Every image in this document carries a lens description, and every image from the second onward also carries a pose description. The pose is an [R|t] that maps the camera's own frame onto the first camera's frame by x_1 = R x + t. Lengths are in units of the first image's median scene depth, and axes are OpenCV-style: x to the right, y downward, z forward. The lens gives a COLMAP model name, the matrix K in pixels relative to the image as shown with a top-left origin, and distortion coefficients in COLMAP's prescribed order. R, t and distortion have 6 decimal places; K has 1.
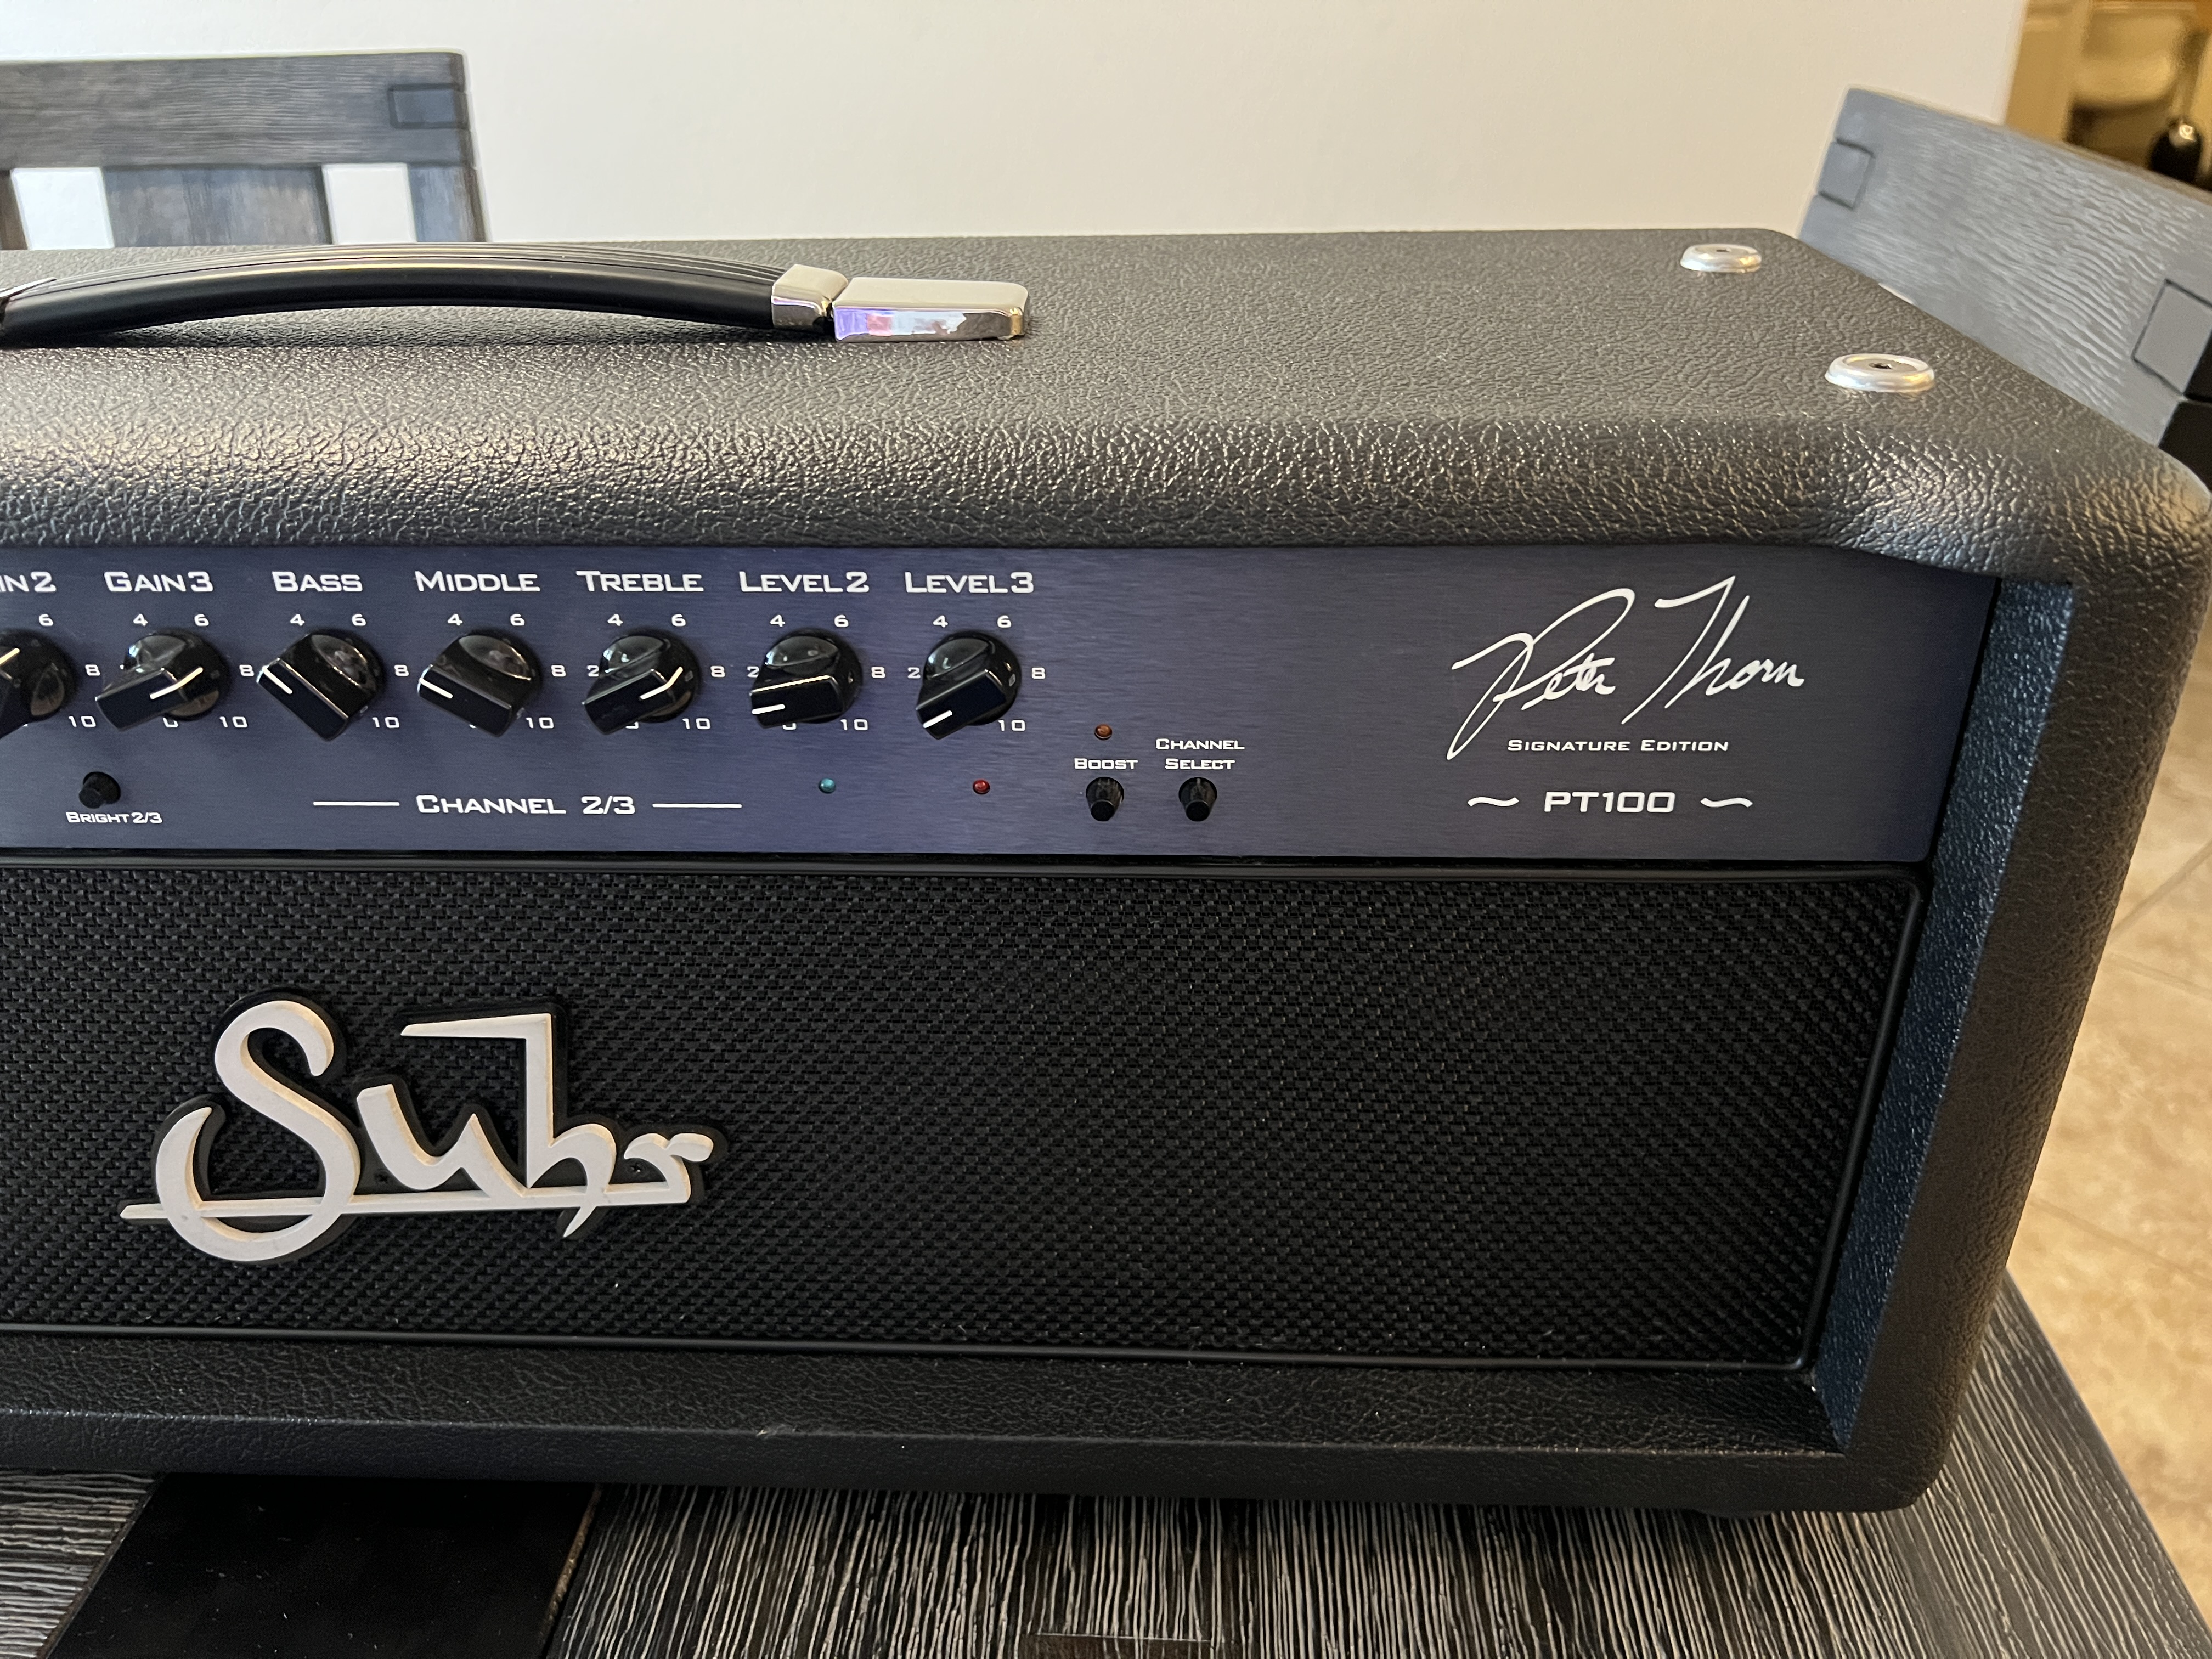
lens RADIAL K [[1682.9, 0, 1116.9], [0, 1682.9, 834.5], [0, 0, 1]] dist [0.063616, -0.091412]
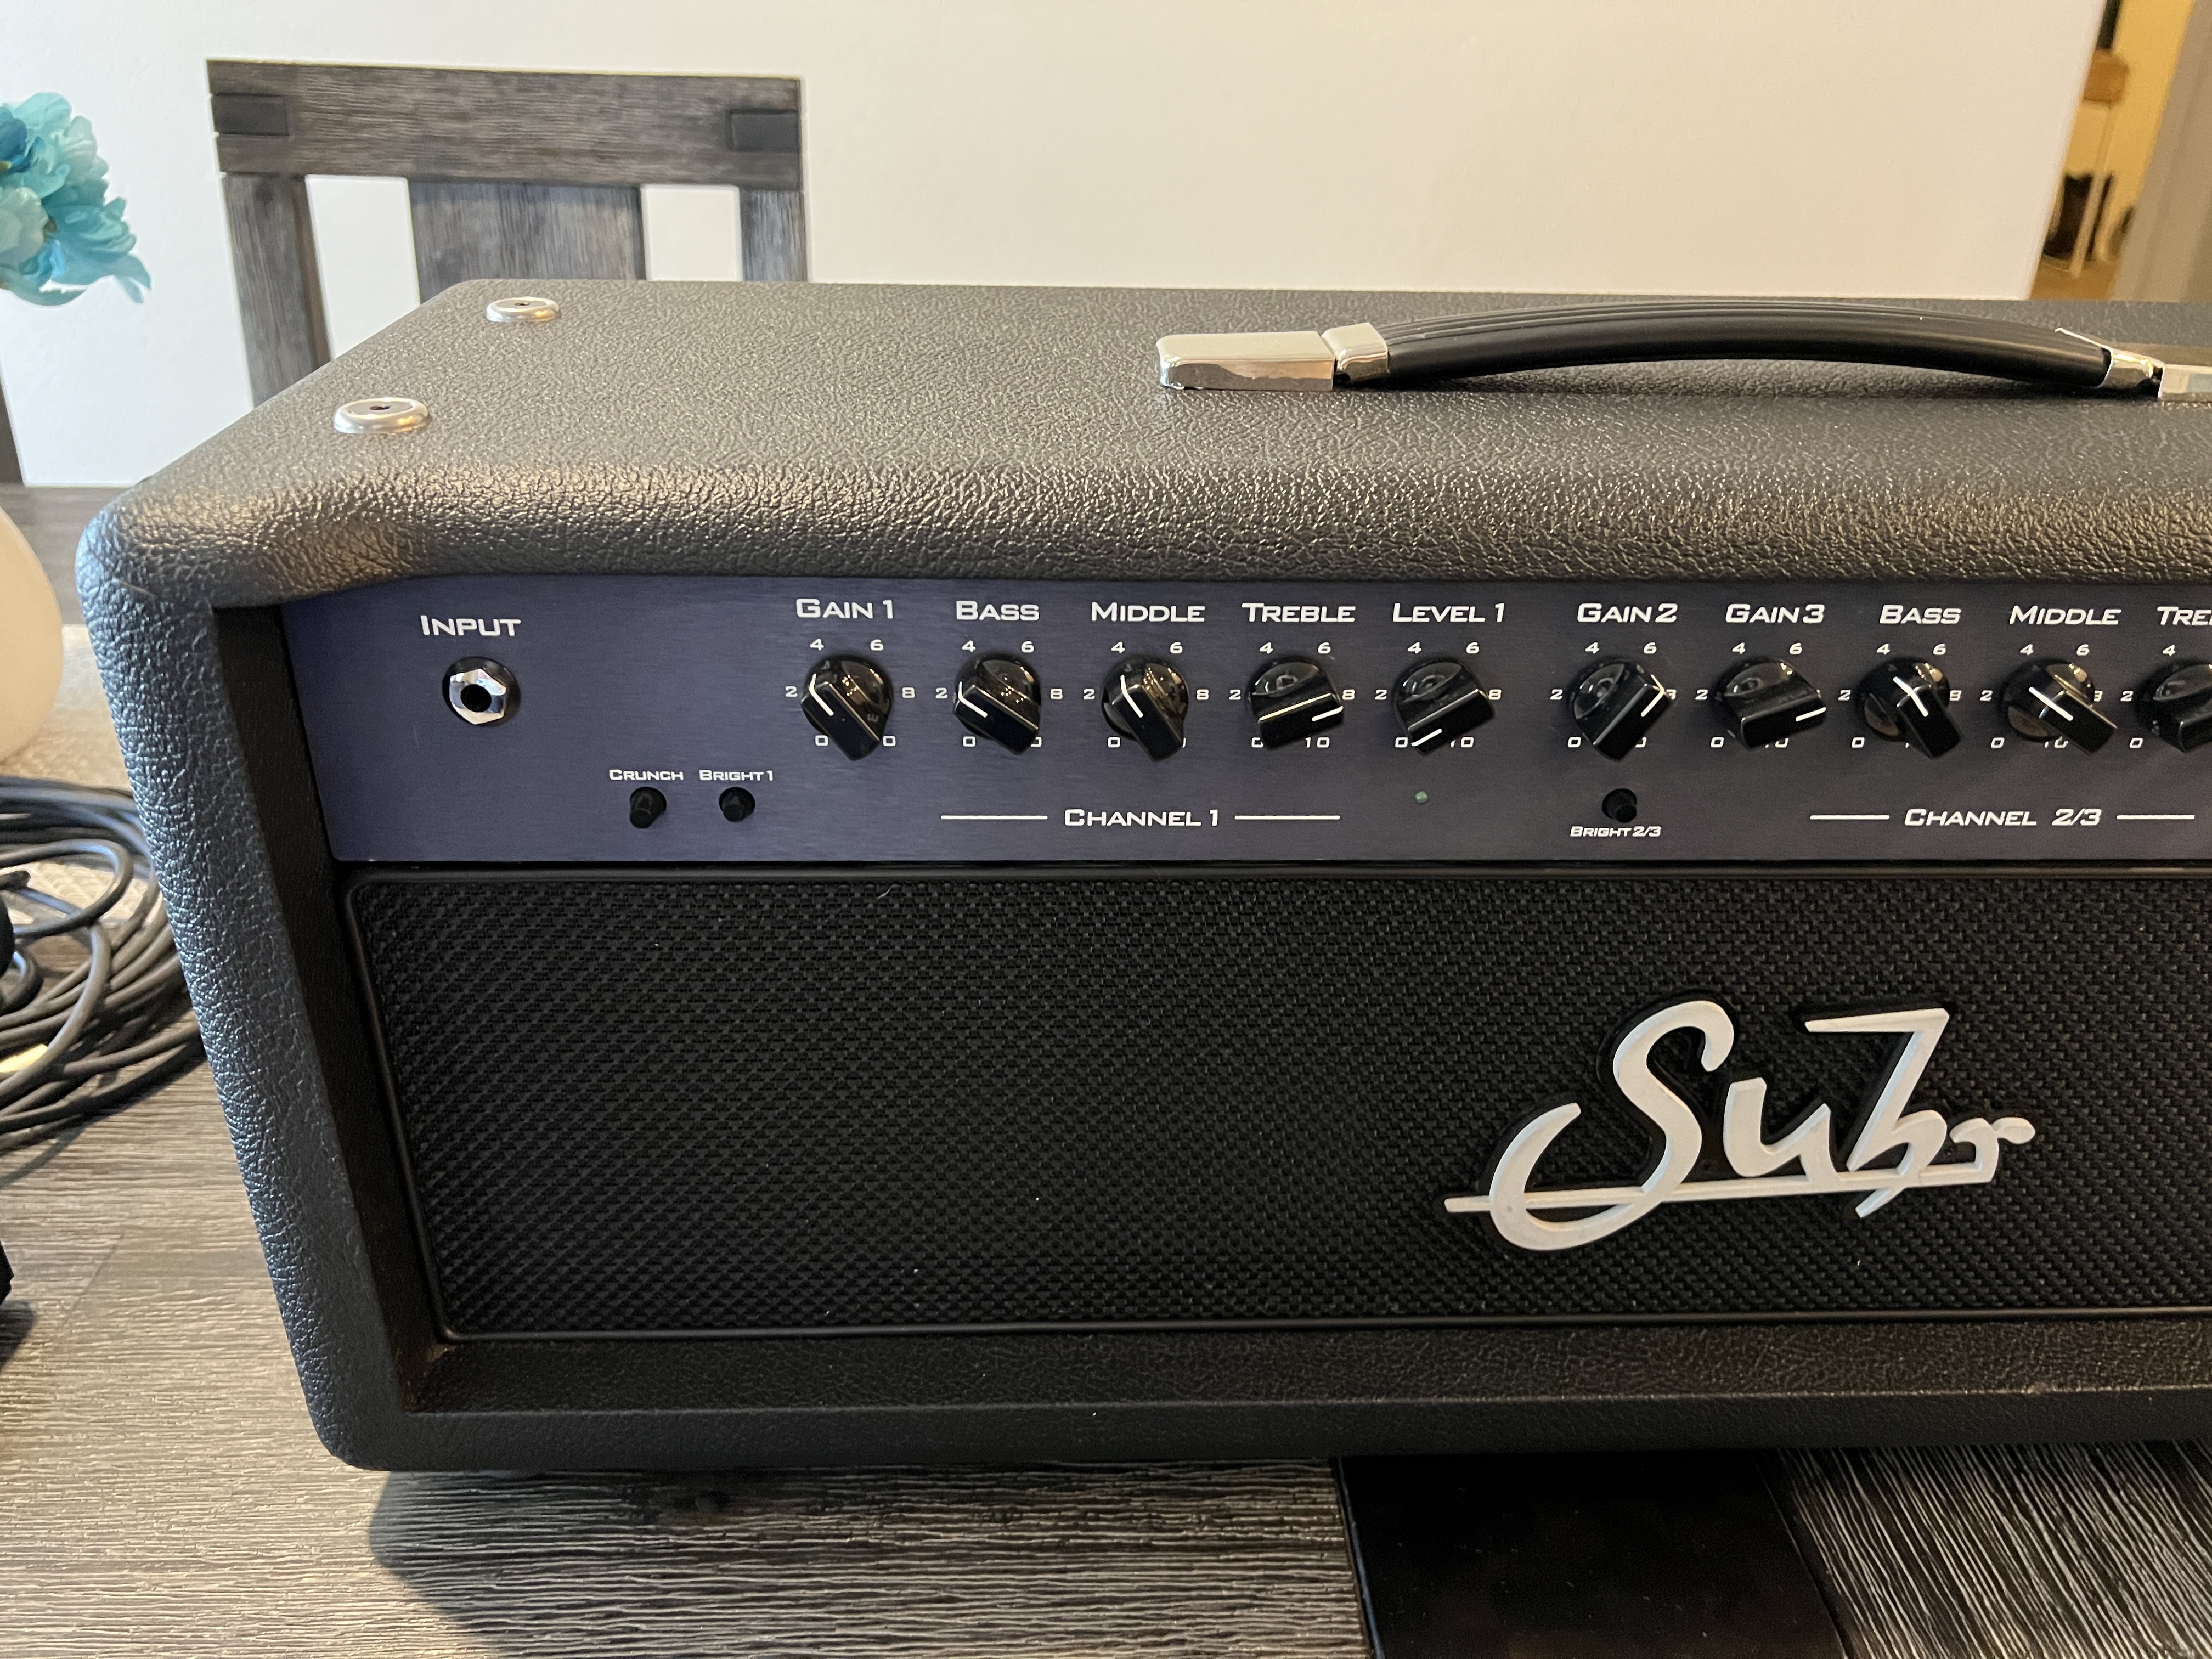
lens RADIAL K [[1682.9, 0, 1106.3], [0, 1682.9, 848.8], [0, 0, 1]] dist [0.063616, -0.091412]
pose [[0.994575, -0.006706, 0.103808, -0.901466], [0.007451, 0.999949, -0.006791, 0.005094], [-0.103757, 0.007527, 0.994574, -0.030524]]
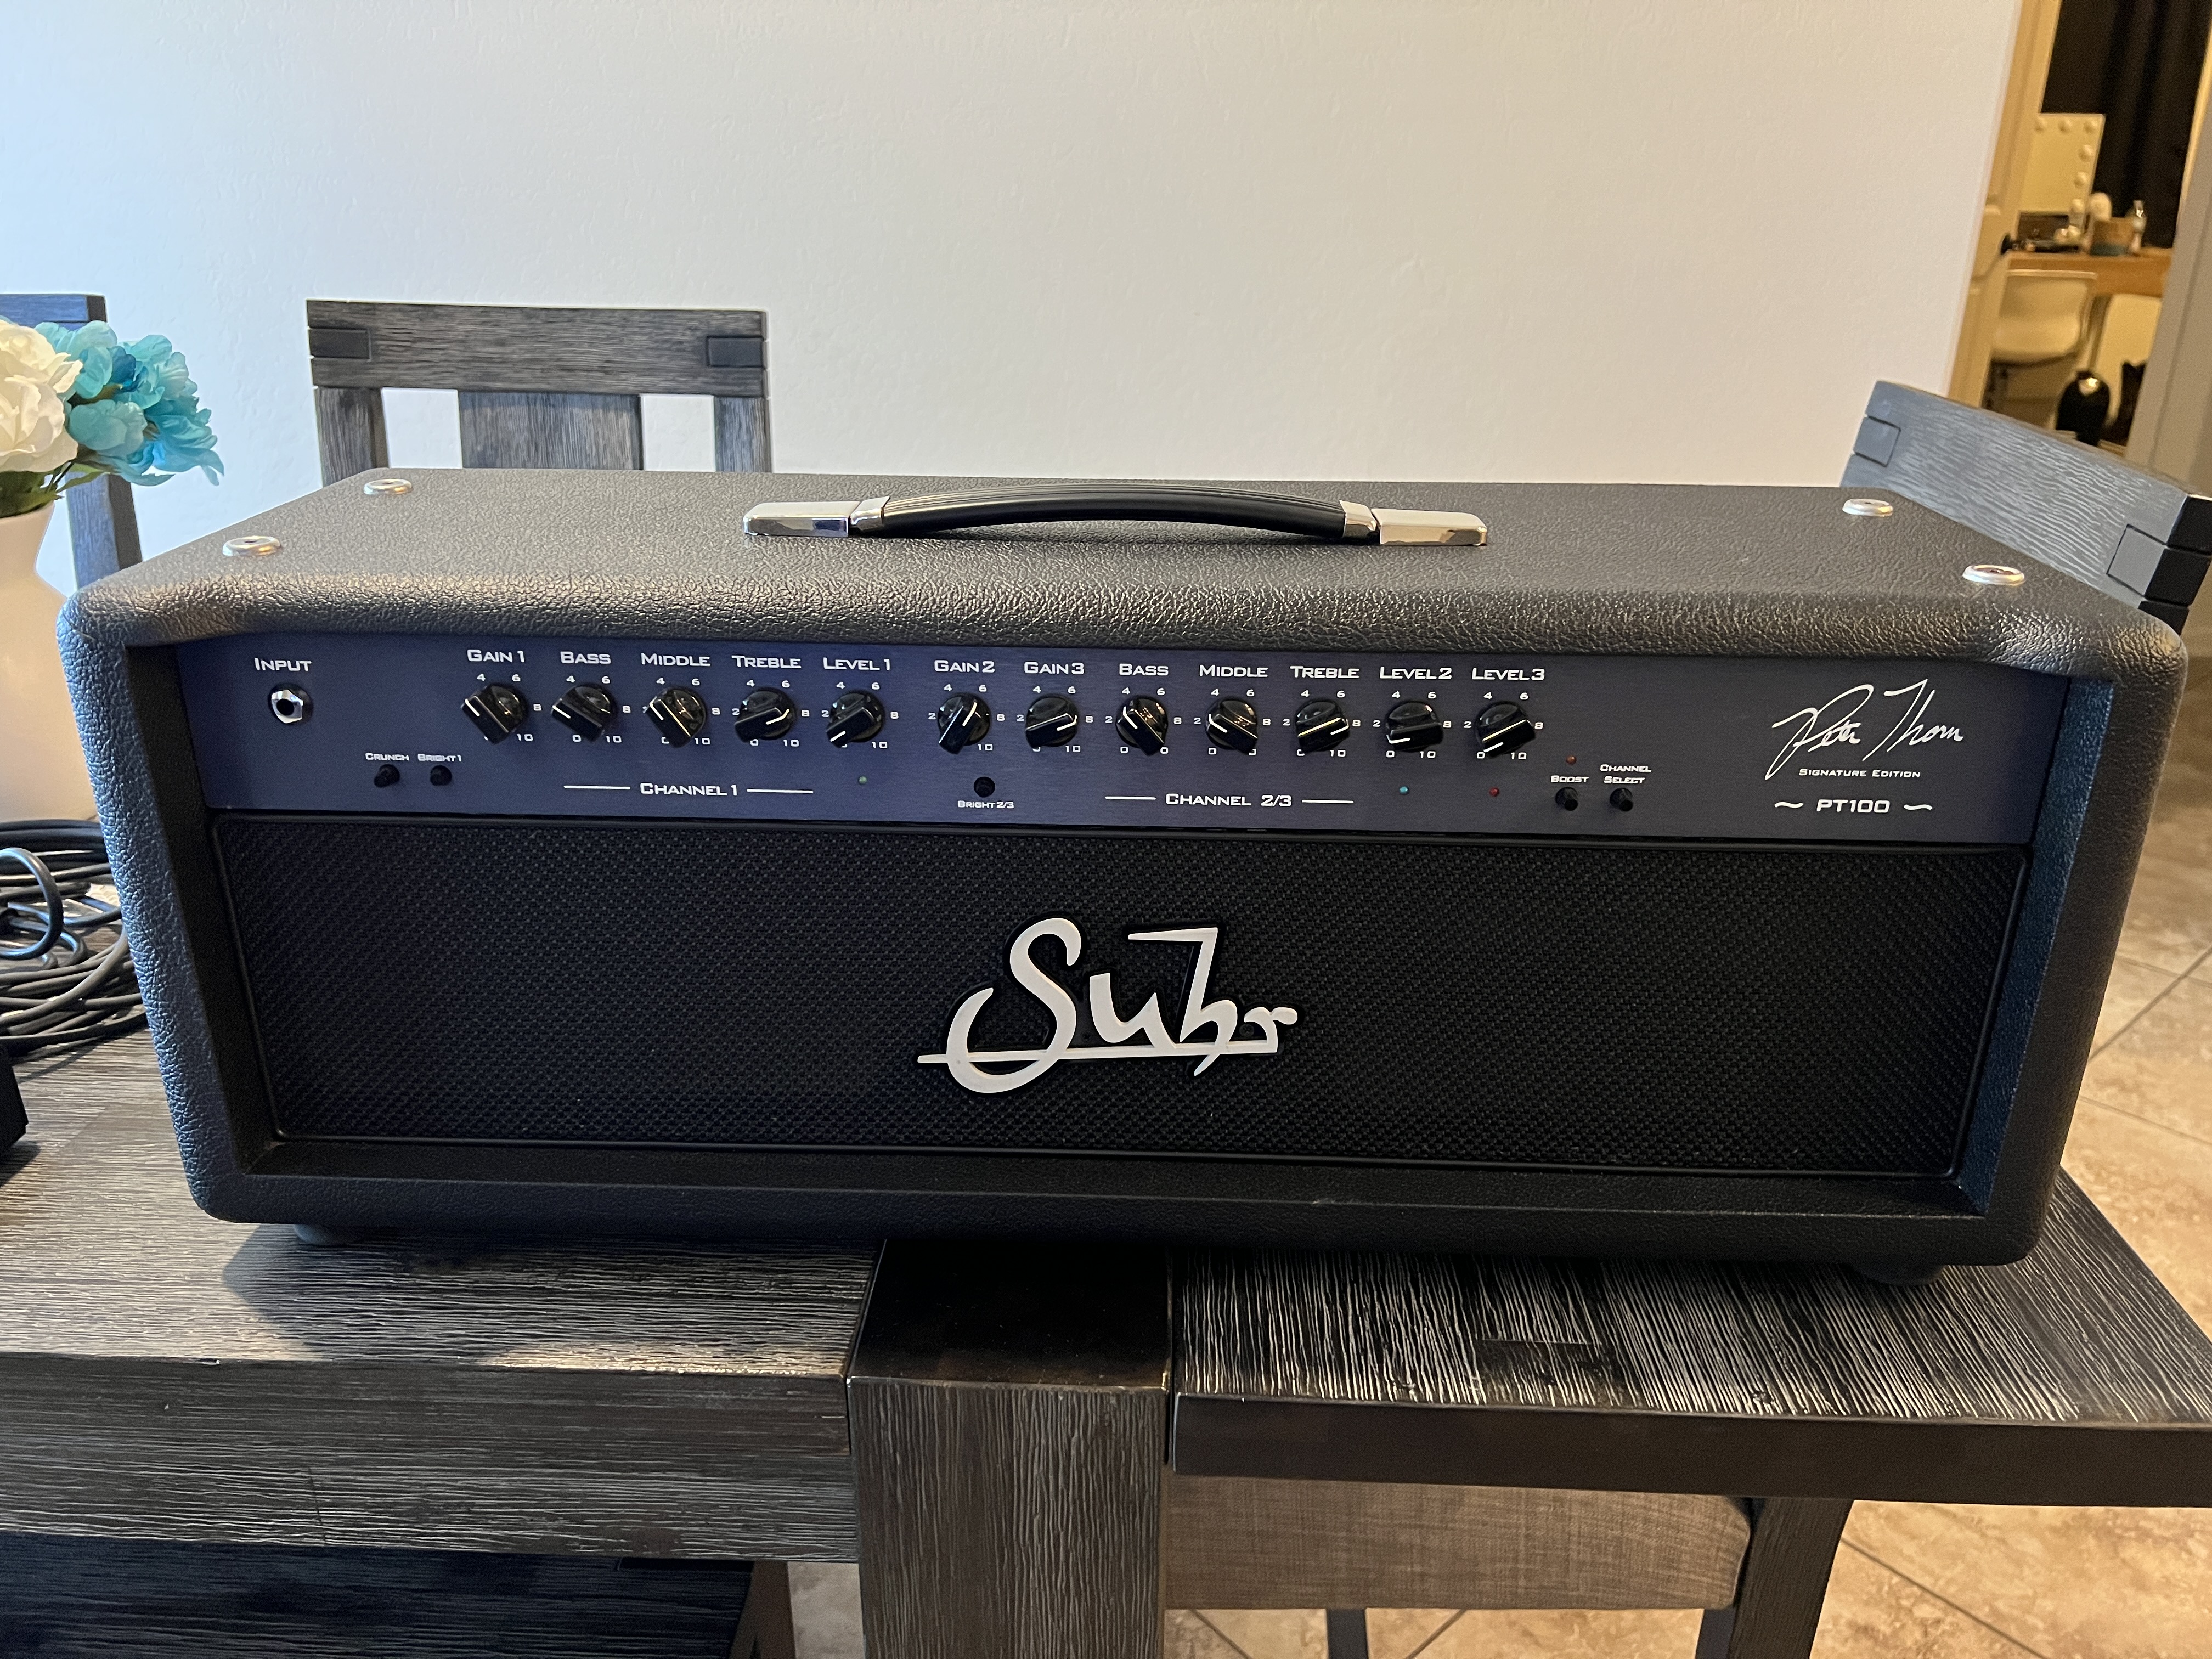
lens RADIAL K [[1682.9, 0, 1112.3], [0, 1682.9, 828.8], [0, 0, 1]] dist [0.063616, -0.091412]
pose [[0.999379, 0.019376, 0.029448, -0.449995], [-0.015809, 0.993021, -0.116872, 0.188006], [-0.031507, 0.116334, 0.992710, -0.620737]]
